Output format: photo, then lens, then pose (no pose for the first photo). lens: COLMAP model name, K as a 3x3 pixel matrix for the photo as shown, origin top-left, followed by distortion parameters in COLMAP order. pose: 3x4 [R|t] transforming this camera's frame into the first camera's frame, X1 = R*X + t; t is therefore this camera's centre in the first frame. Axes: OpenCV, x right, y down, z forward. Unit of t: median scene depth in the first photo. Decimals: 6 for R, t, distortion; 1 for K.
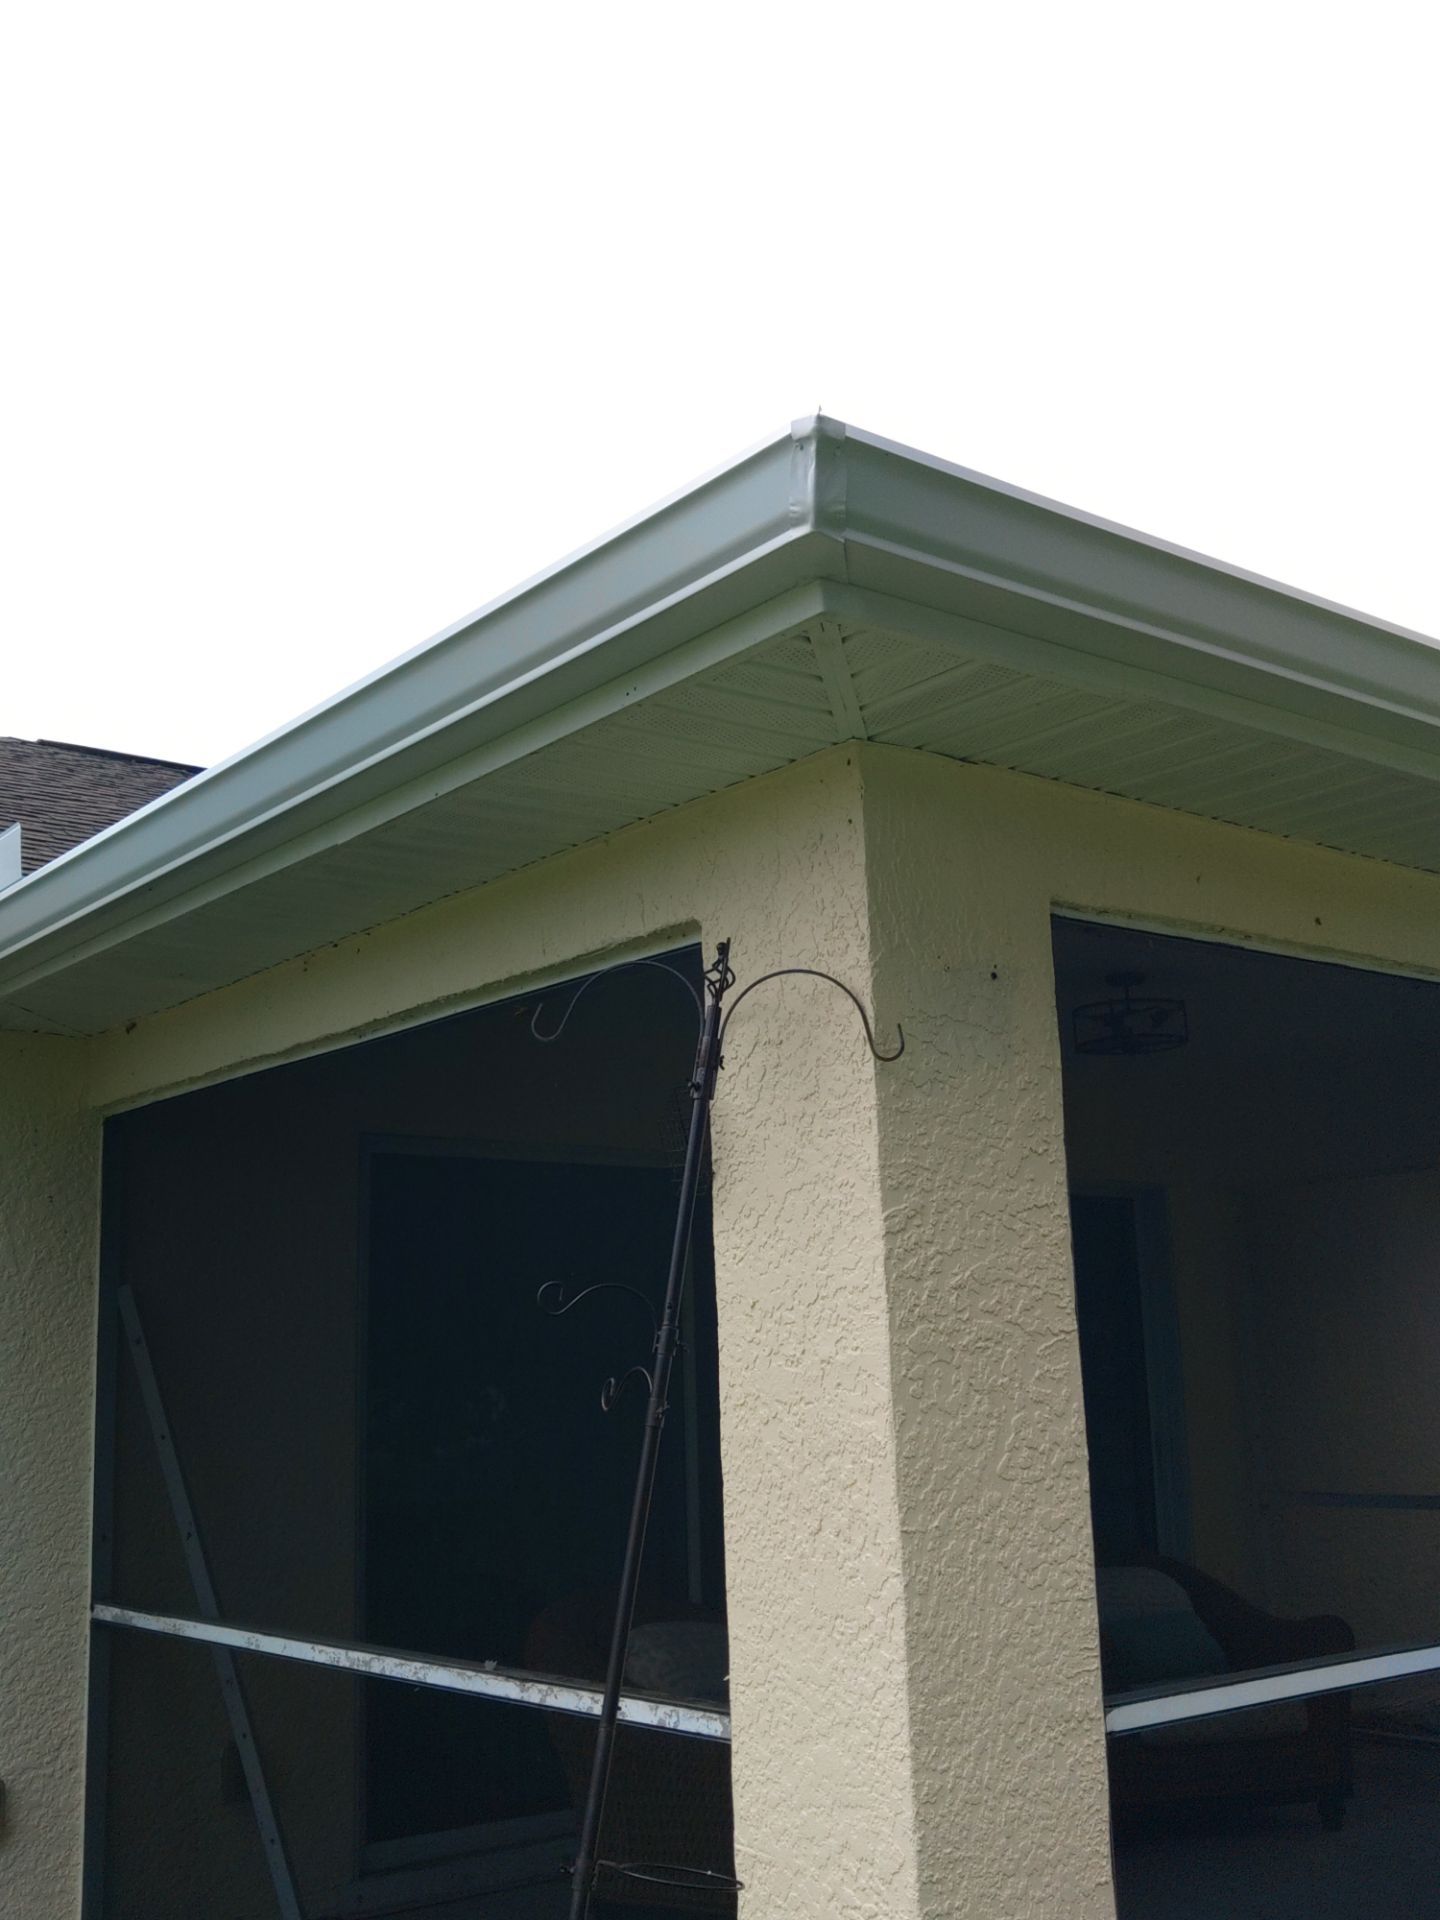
lens RADIAL K [[2068.8, 0, 717.9], [0, 2068.8, 1008.1], [0, 0, 1]] dist [0.000082, 0.006542]
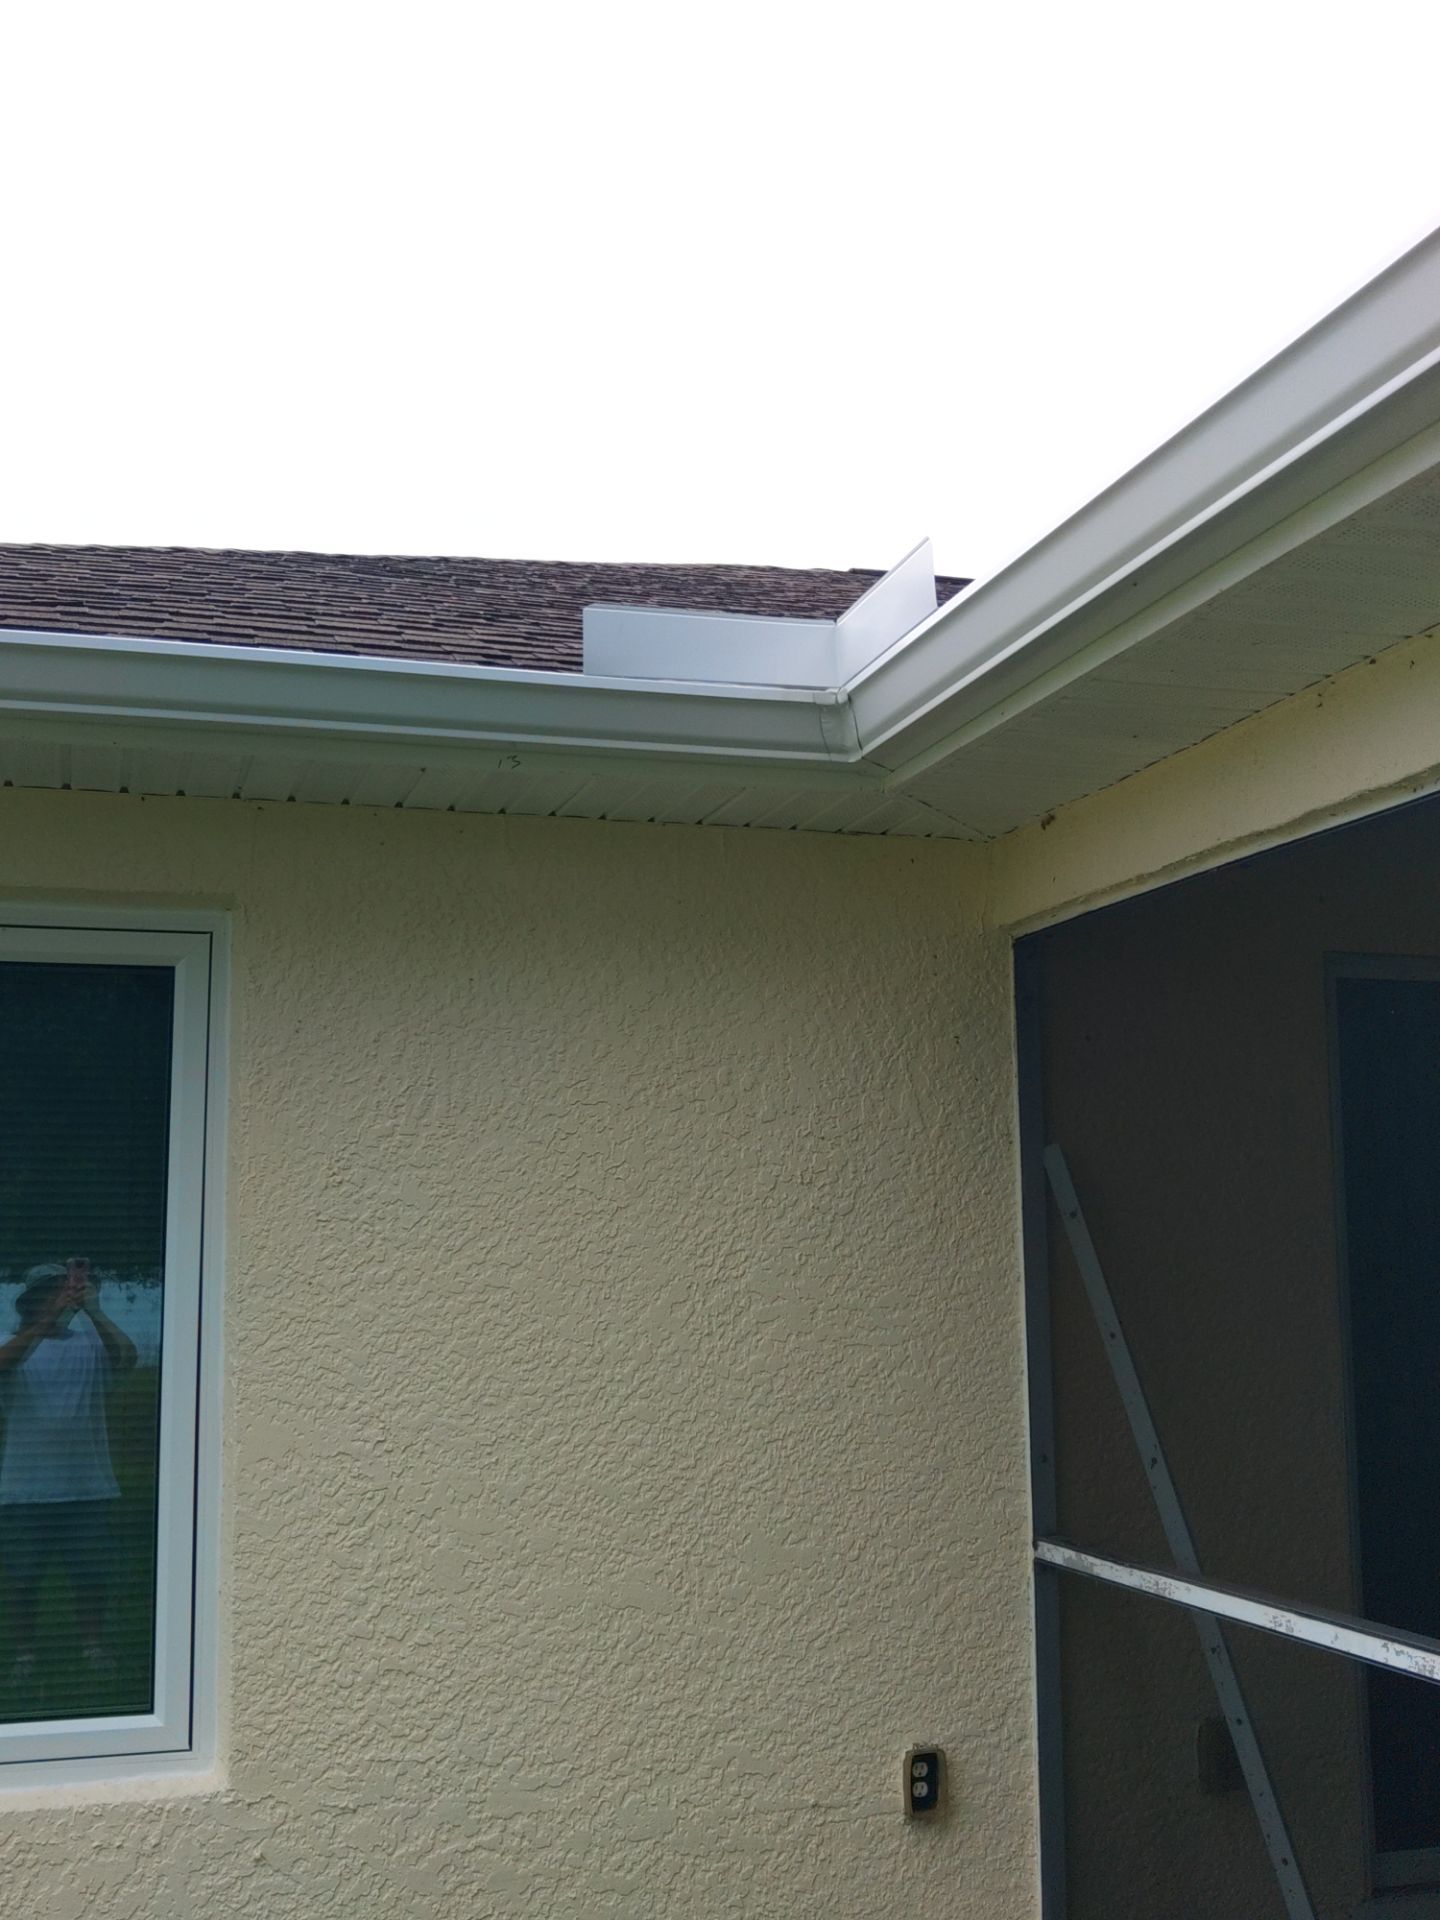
lens RADIAL K [[2052.6, 0, 710.7], [0, 2052.6, 986.6], [0, 0, 1]] dist [0.167144, -0.711508]
pose [[0.931358, -0.030853, -0.362794, -0.124741], [0.050002, 0.997801, 0.043508, 0.033141], [0.360654, -0.058662, 0.930853, 0.224439]]
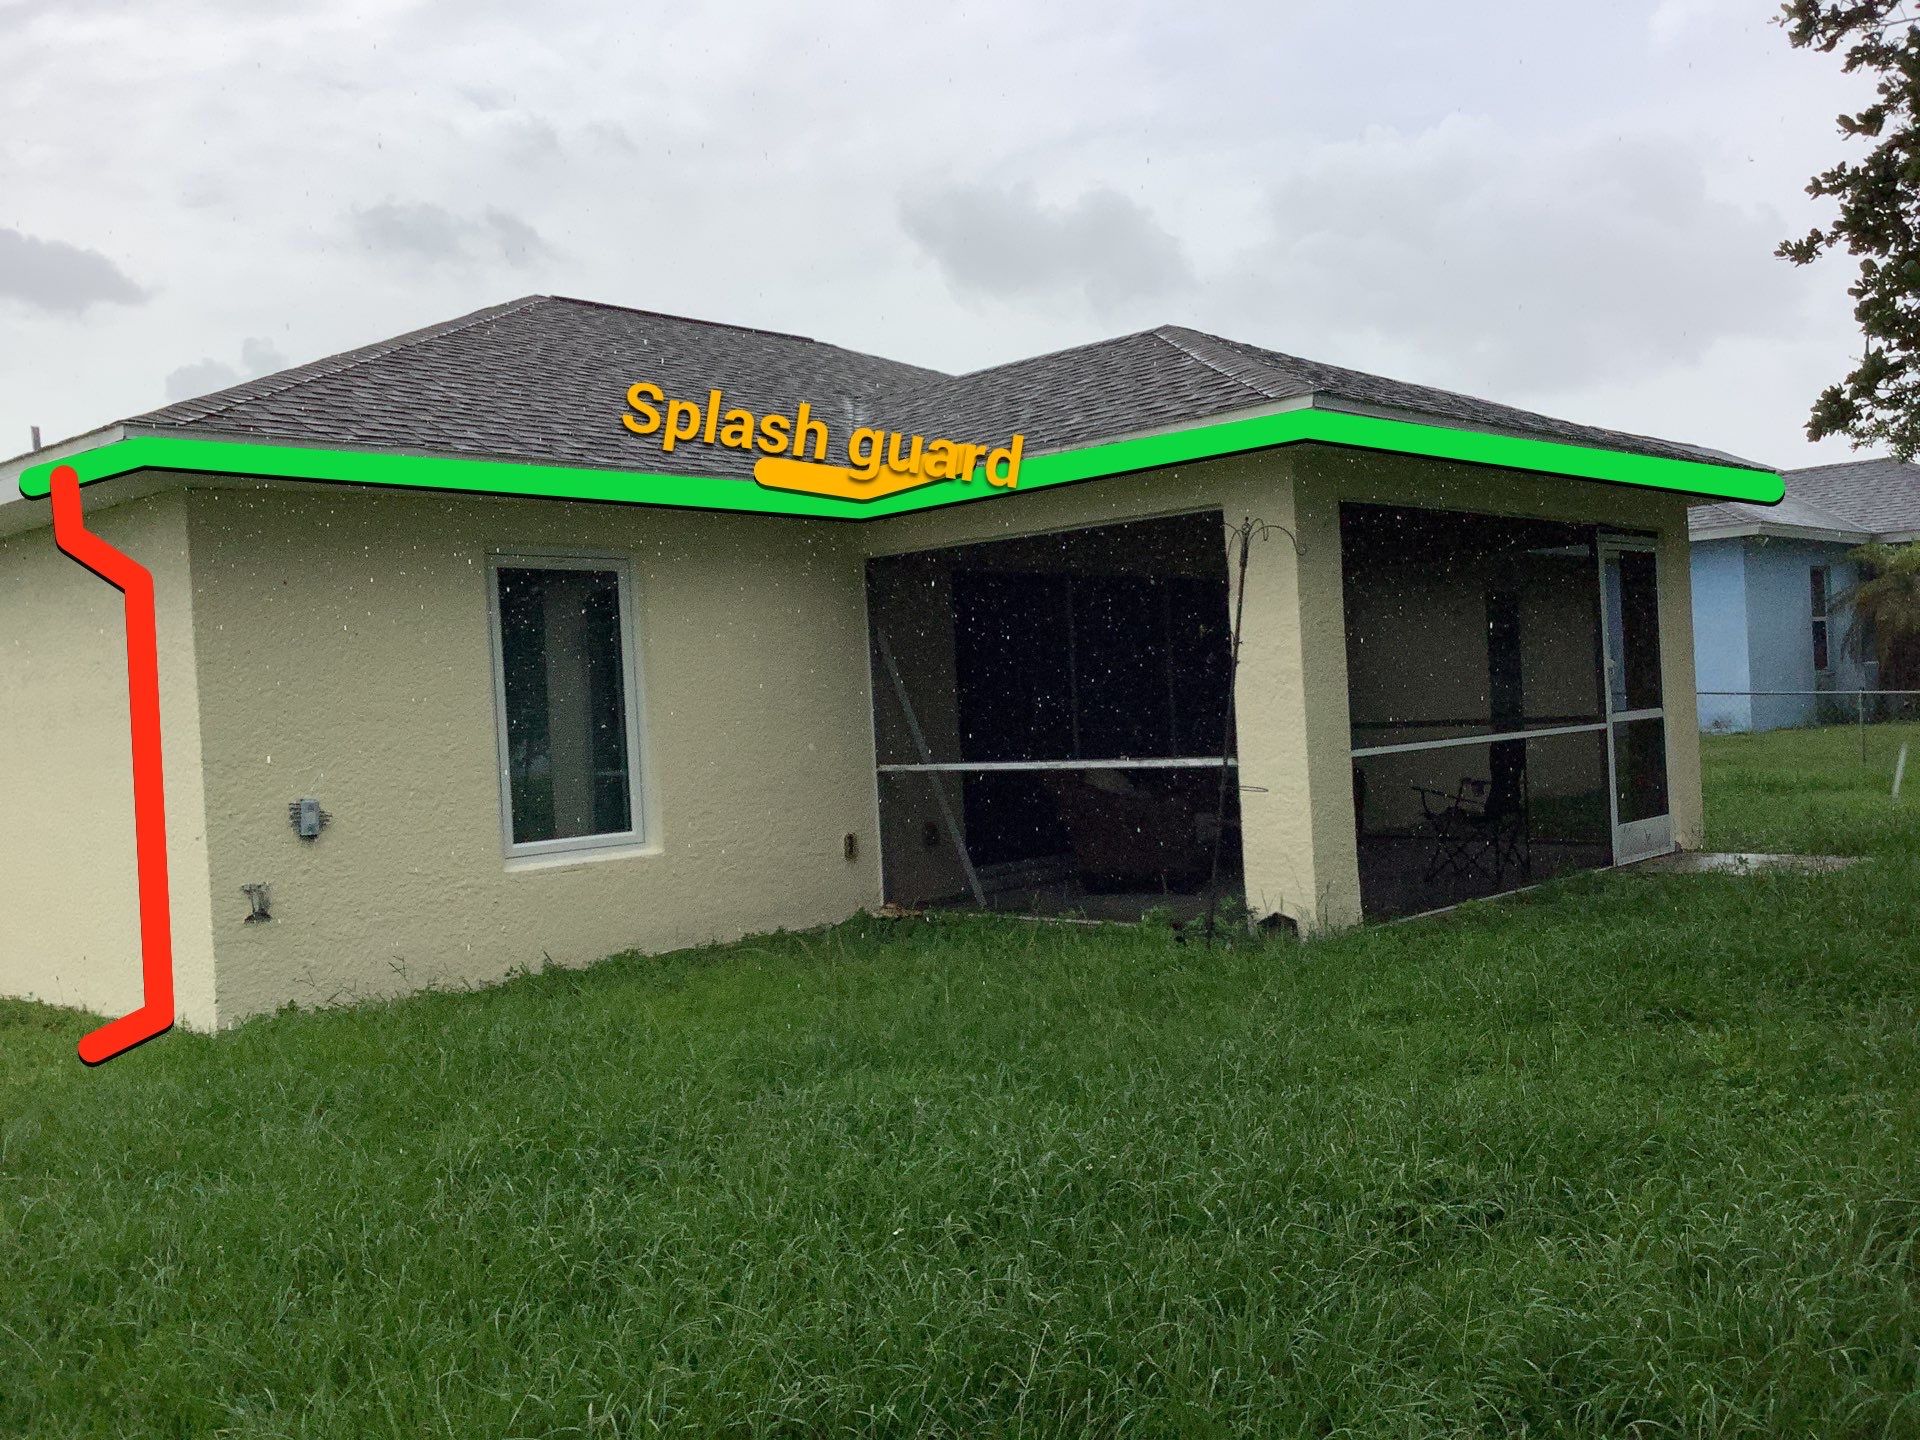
lens RADIAL K [[1893.0, 0, 960.0], [0, 1893.0, 720.0], [0, 0, 1]] dist [0.139706, -0.515810]
pose [[0.988970, -0.025105, 0.145974, -0.541262], [-0.001302, 0.984019, 0.178057, -0.152684], [-0.148111, -0.176283, 0.973133, -1.145558]]
